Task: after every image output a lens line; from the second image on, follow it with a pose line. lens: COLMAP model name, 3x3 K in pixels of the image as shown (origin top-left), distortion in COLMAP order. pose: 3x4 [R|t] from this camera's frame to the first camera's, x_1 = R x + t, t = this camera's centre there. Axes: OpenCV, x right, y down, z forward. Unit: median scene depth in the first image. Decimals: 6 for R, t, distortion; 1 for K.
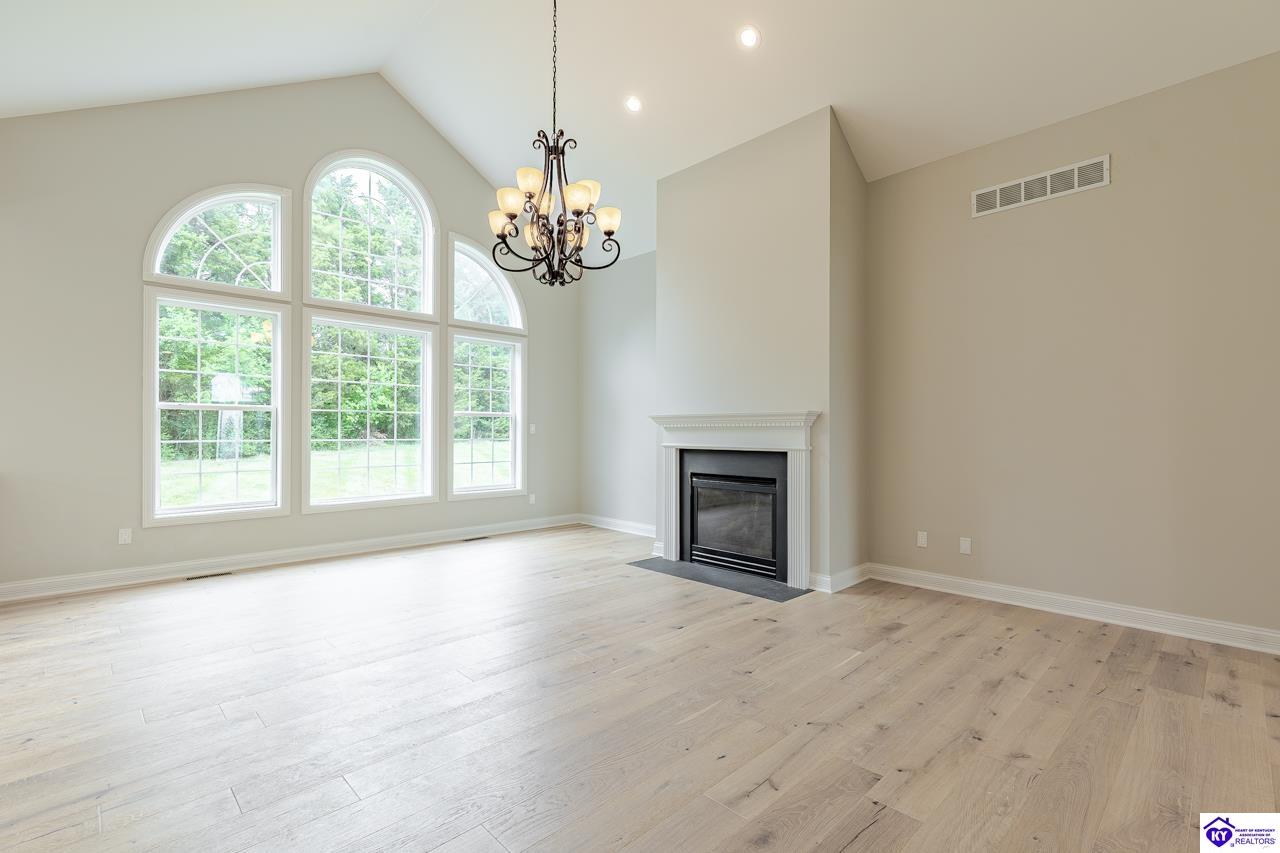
lens RADIAL K [[575.9, 0, 647.8], [0, 575.9, 426.5], [0, 0, 1]] dist [0.006332, -0.000197]
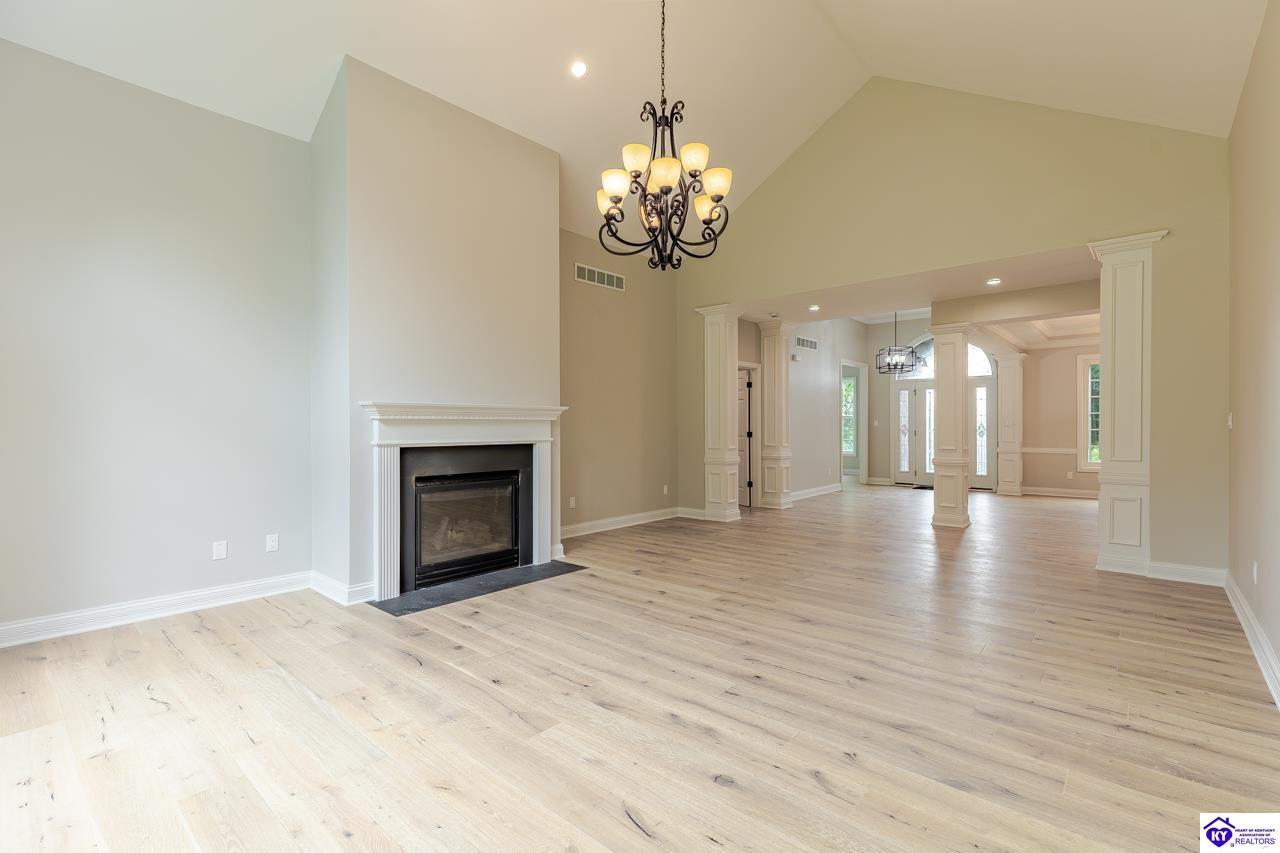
lens RADIAL K [[575.9, 0, 647.8], [0, 575.9, 426.5], [0, 0, 1]] dist [0.006332, -0.000197]
pose [[-0.080859, -0.004559, 0.996715, -0.886862], [-0.010650, 0.999936, 0.003710, 0.005157], [-0.996669, -0.010315, -0.080902, 0.895585]]
